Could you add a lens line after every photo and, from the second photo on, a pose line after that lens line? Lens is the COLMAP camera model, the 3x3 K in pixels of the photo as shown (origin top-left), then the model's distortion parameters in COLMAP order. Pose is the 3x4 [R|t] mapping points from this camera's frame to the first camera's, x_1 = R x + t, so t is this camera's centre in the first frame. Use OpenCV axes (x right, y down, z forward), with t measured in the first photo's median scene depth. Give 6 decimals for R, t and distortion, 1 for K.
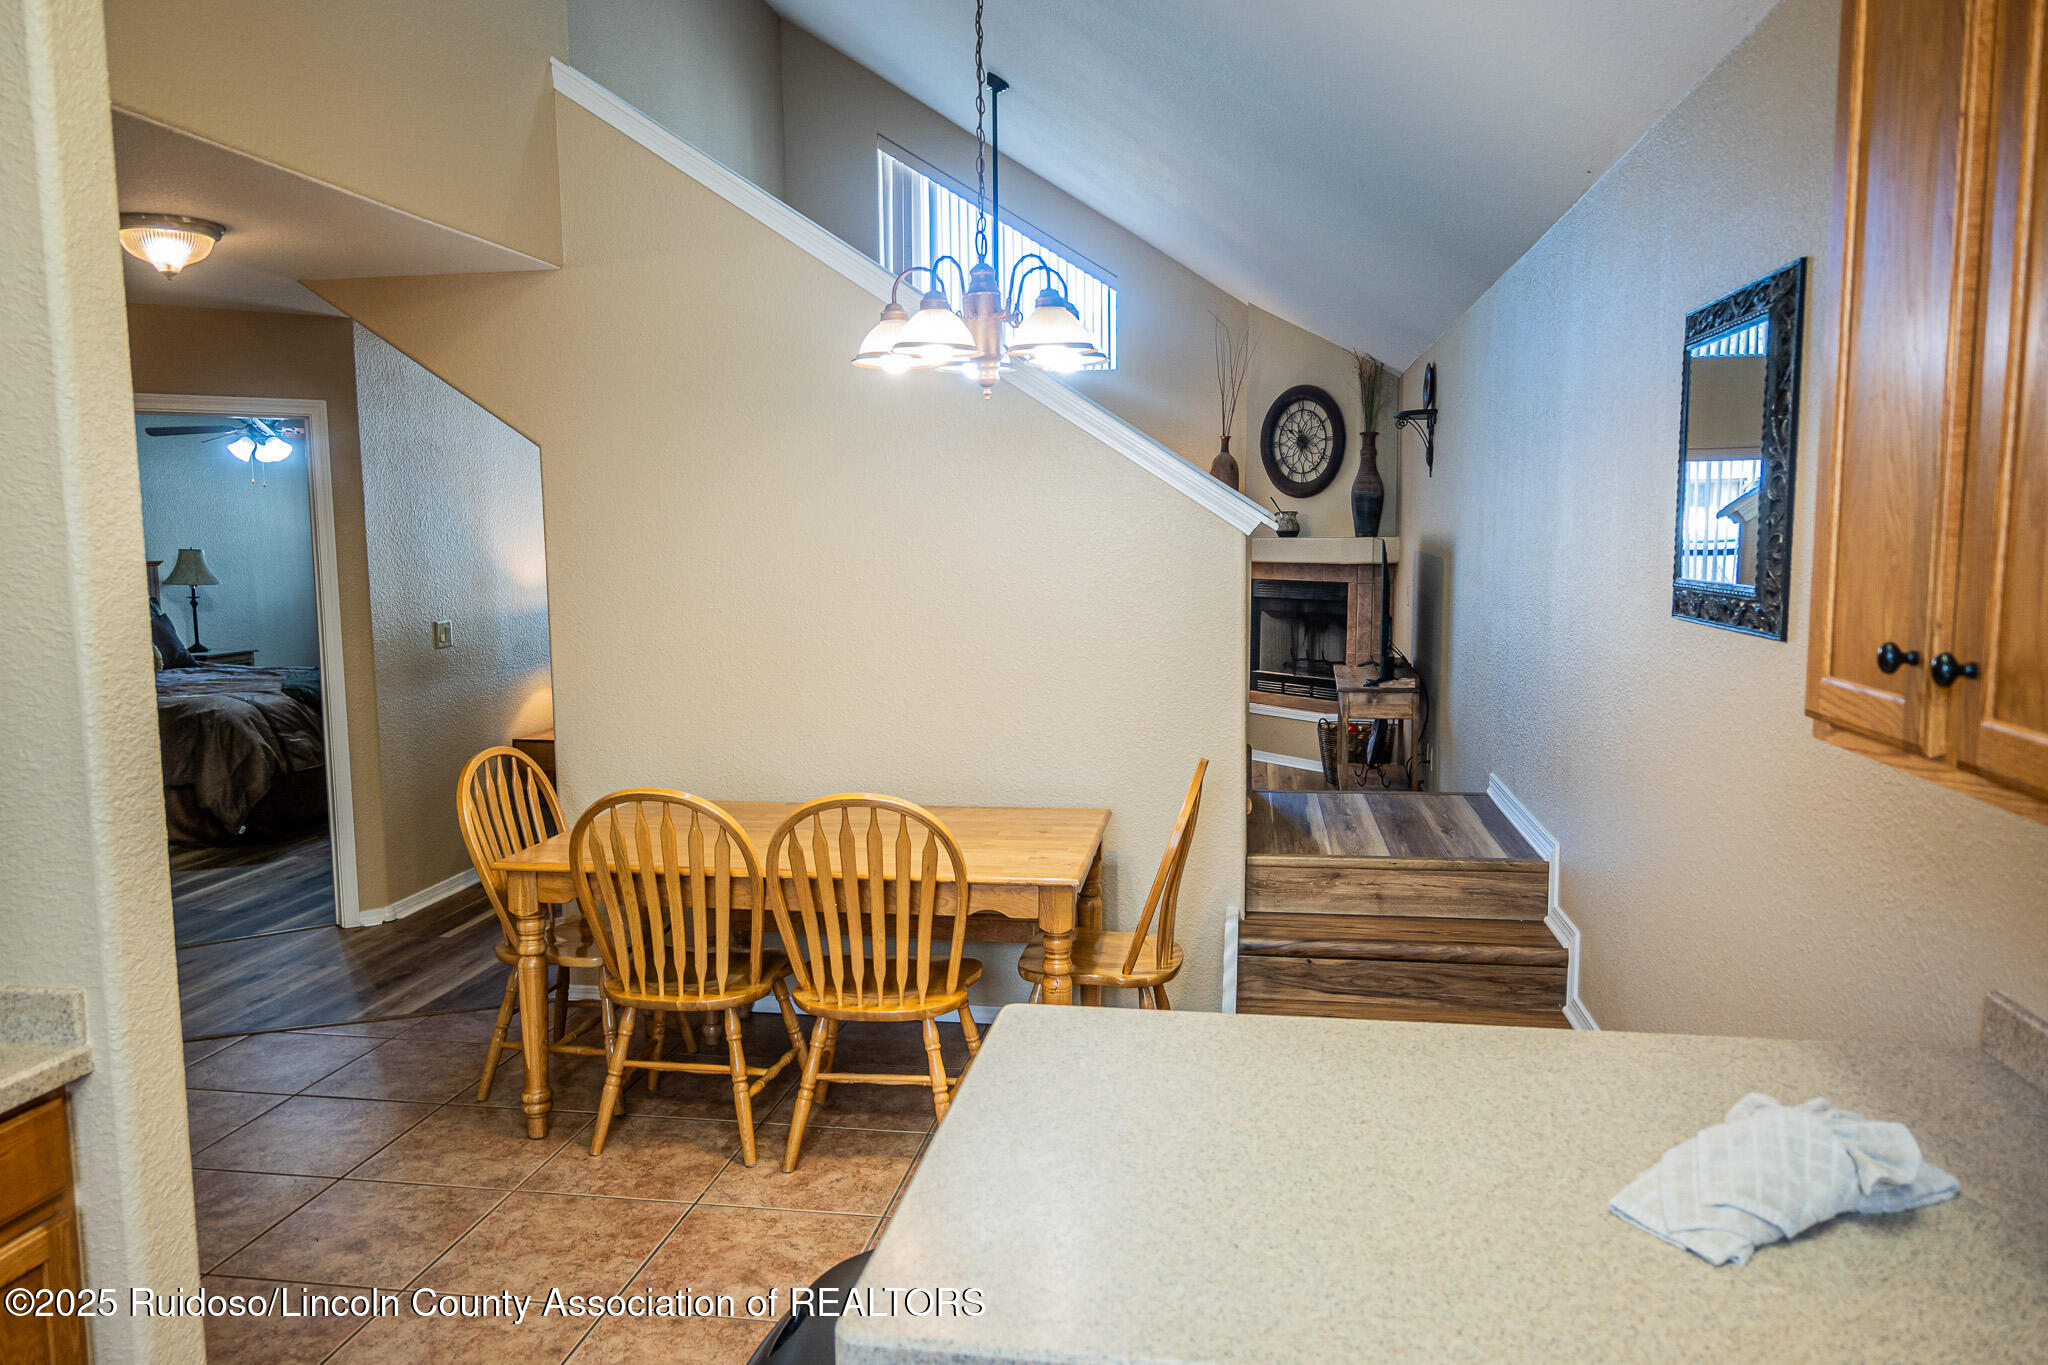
lens RADIAL K [[1436.1, 0, 1025.9], [0, 1436.1, 682.1], [0, 0, 1]] dist [0.008187, 0.001301]
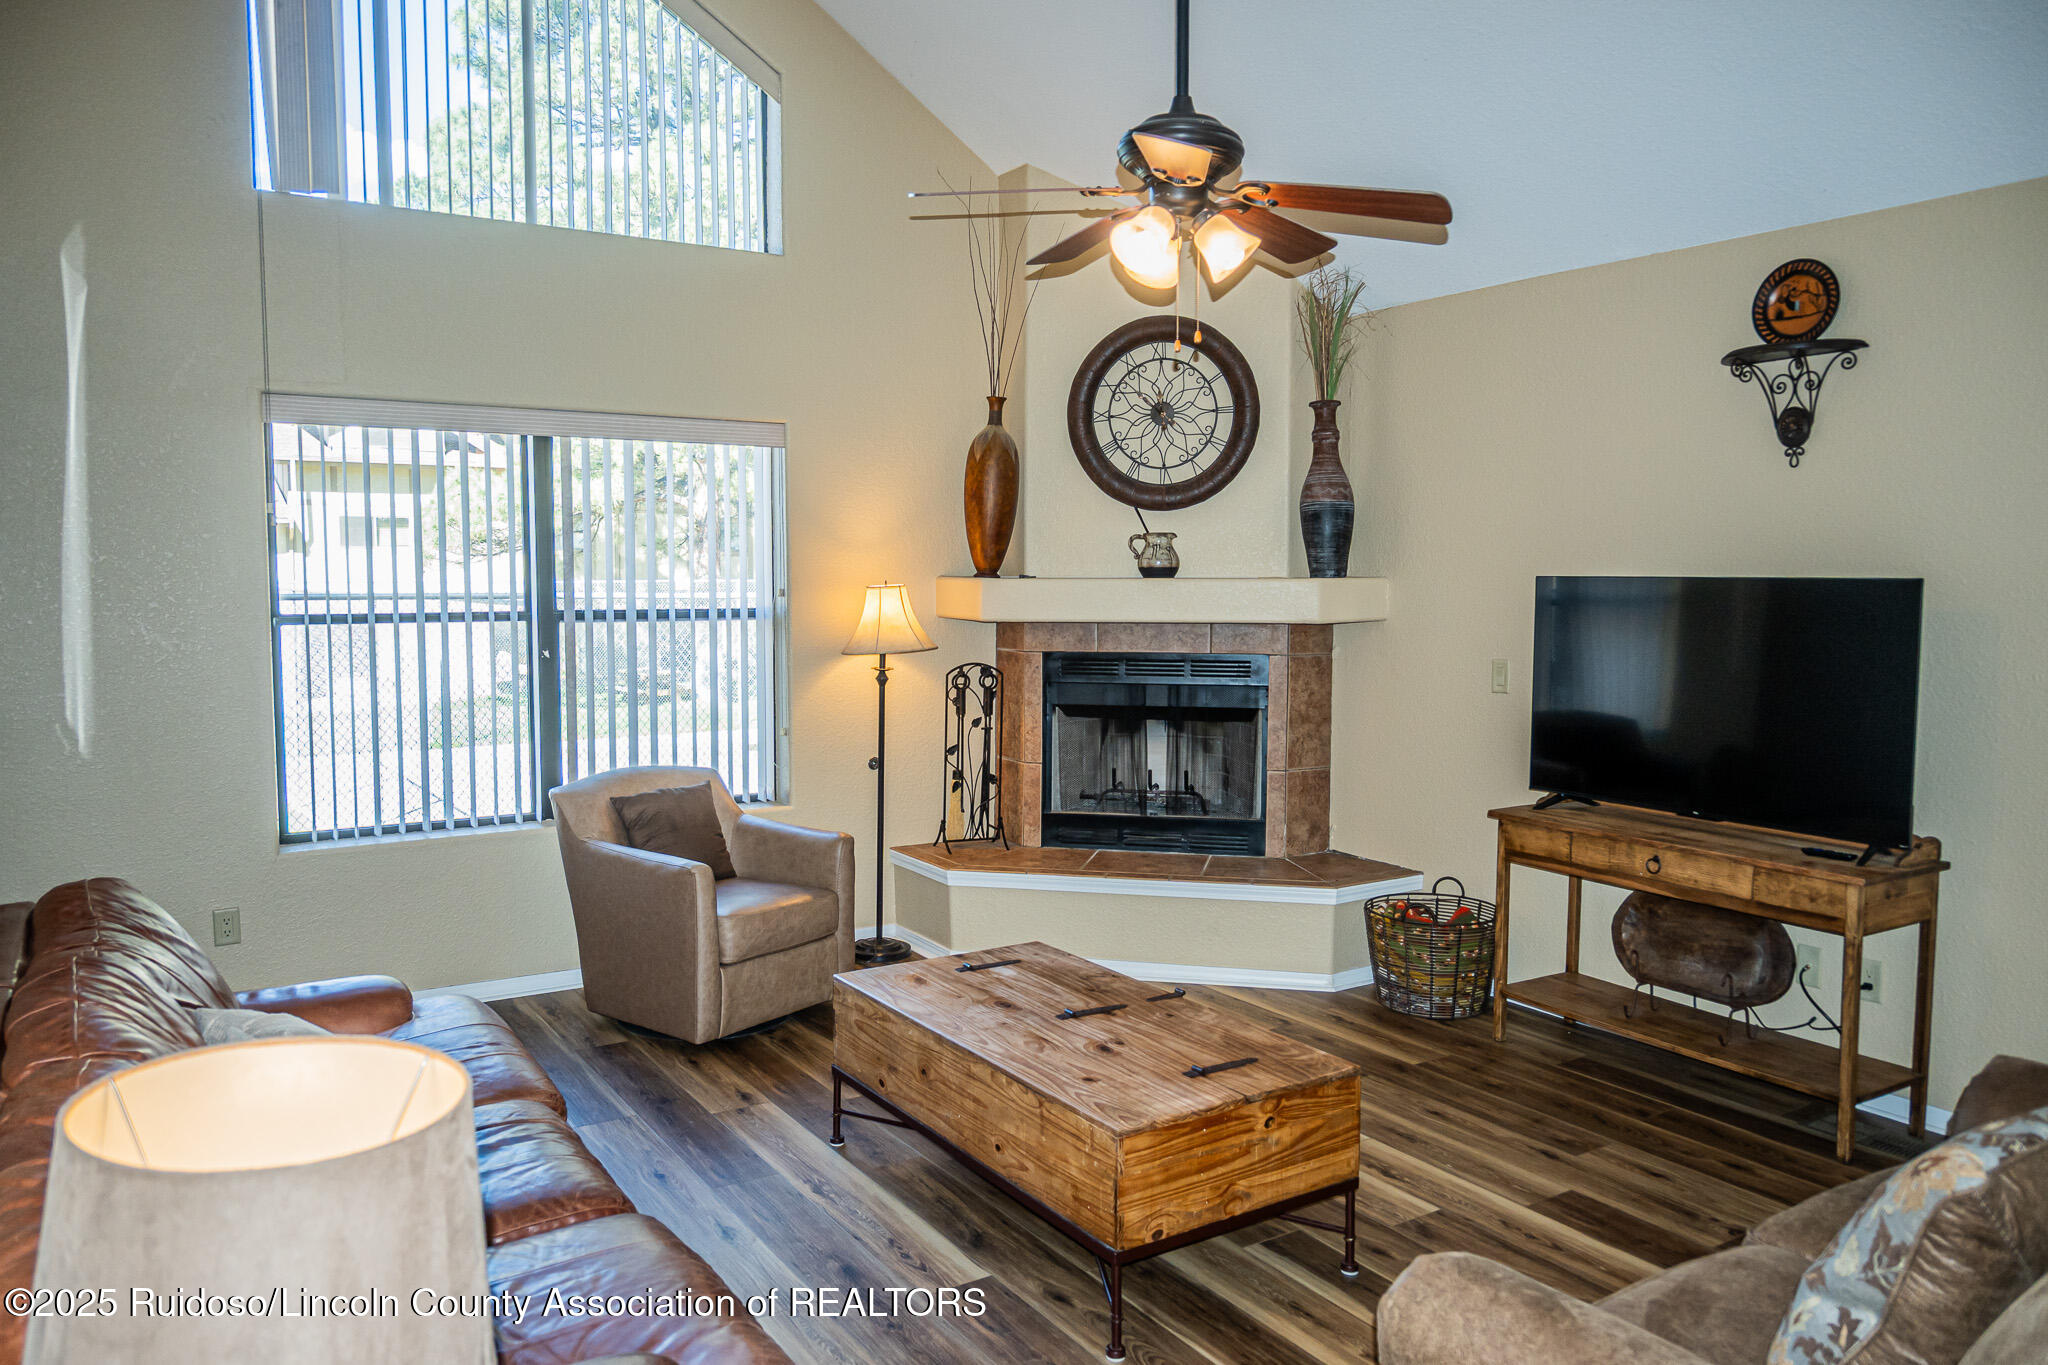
lens RADIAL K [[1436.1, 0, 1030.1], [0, 1436.1, 672.9], [0, 0, 1]] dist [0.008187, 0.001301]
pose [[0.743544, -0.044195, 0.667225, -0.237938], [0.068702, 0.997582, -0.010482, -0.060718], [-0.665148, 0.053633, 0.744783, 0.610754]]
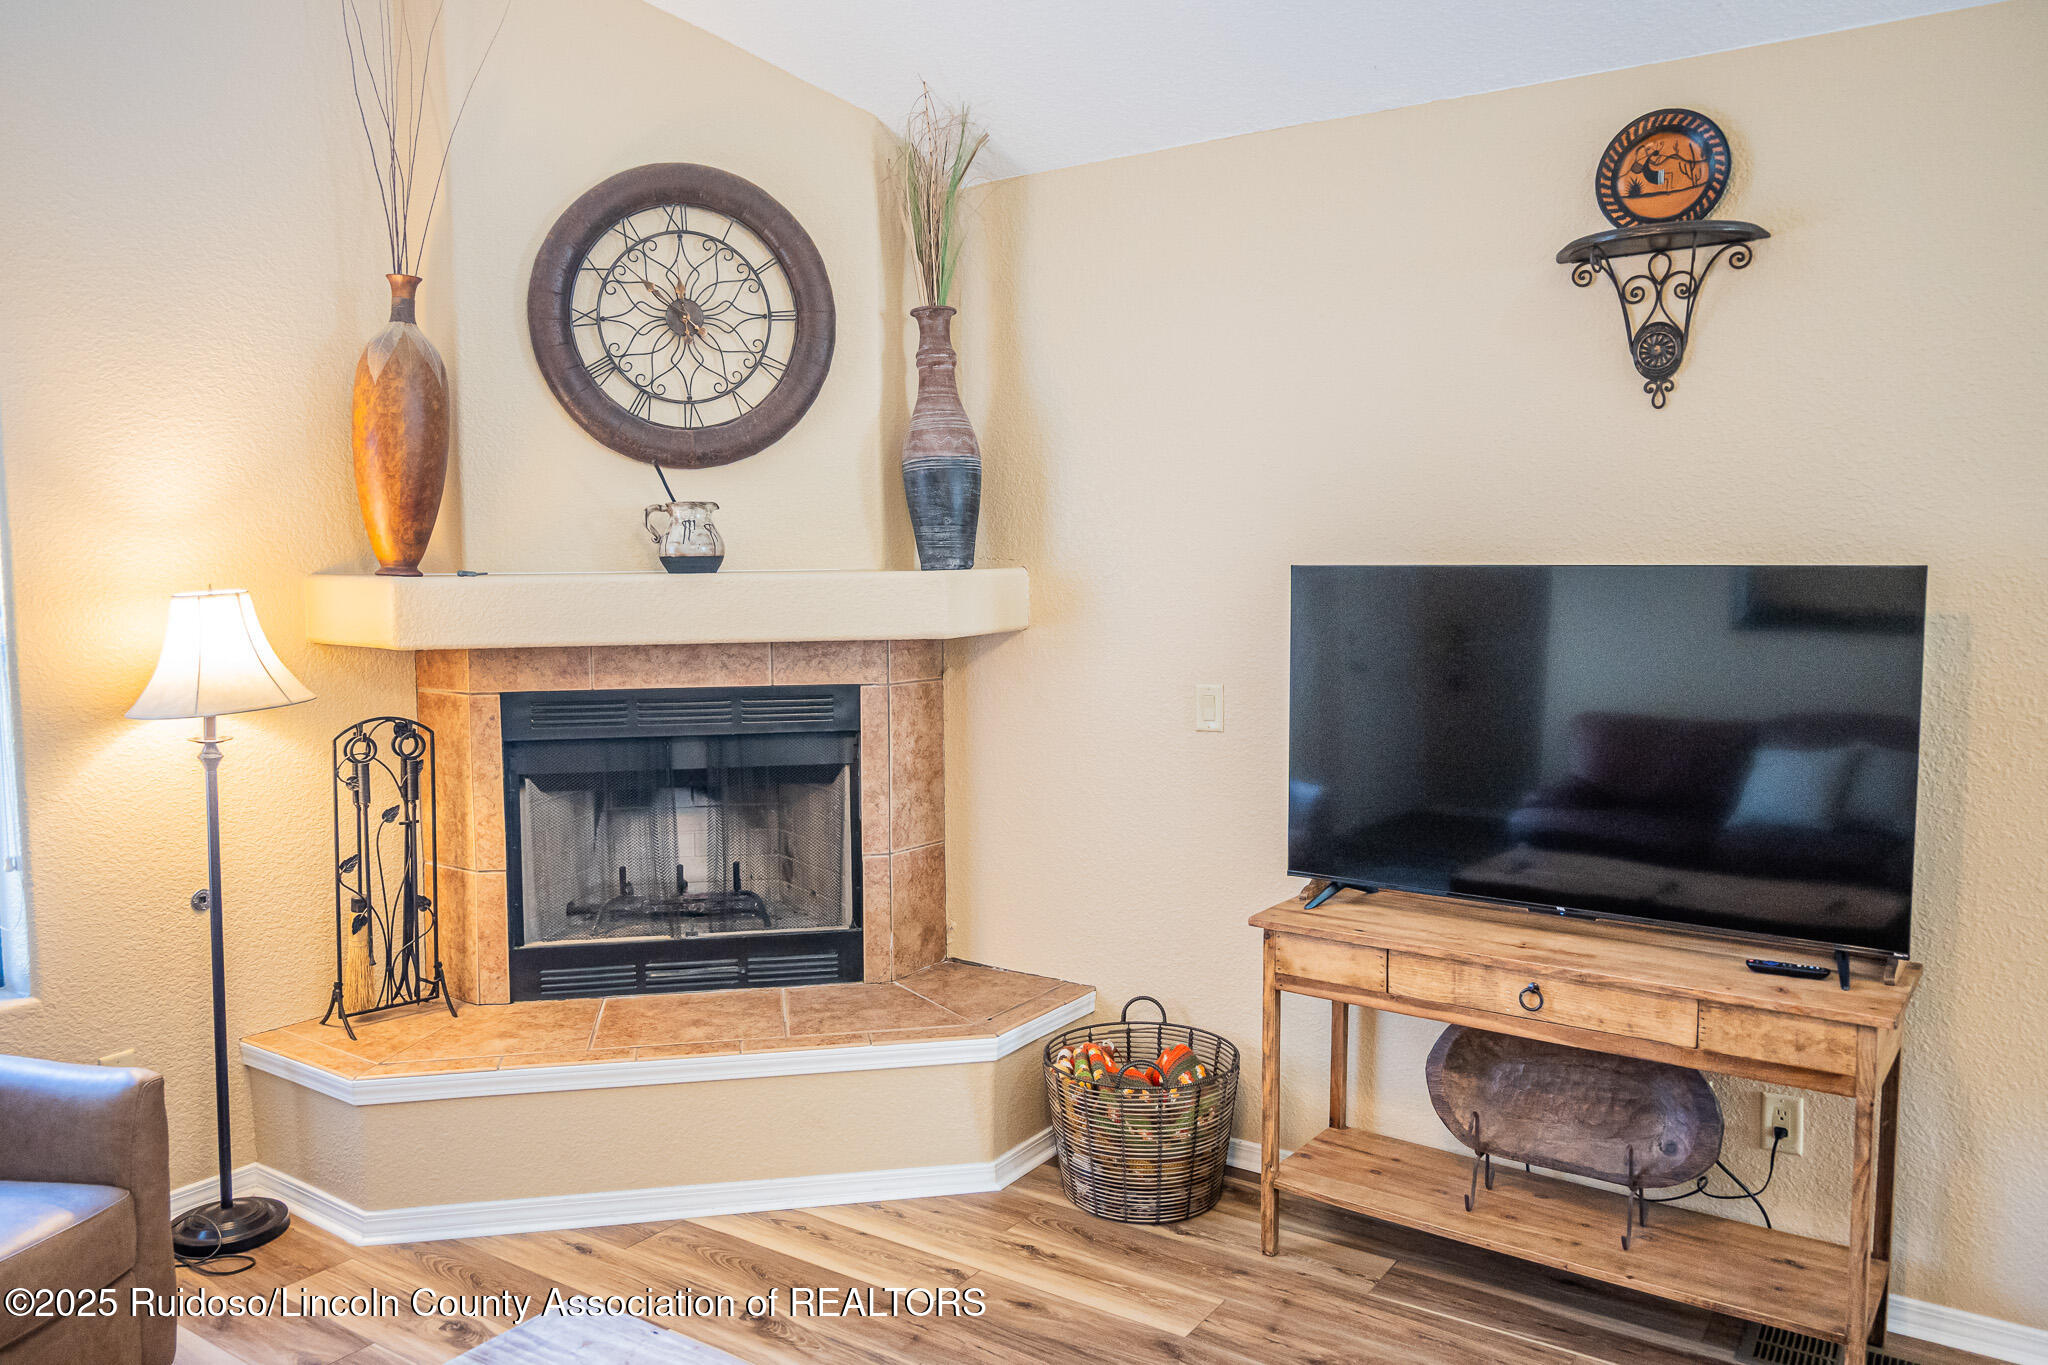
lens RADIAL K [[1498.5, 0, 1027.8], [0, 1498.5, 677.1], [0, 0, 1]] dist [0.001298, 0.013212]
pose [[0.426796, -0.077471, 0.901024, -0.127341], [0.104103, 0.993909, 0.036146, -0.079386], [-0.898336, 0.078372, 0.432261, 0.759848]]
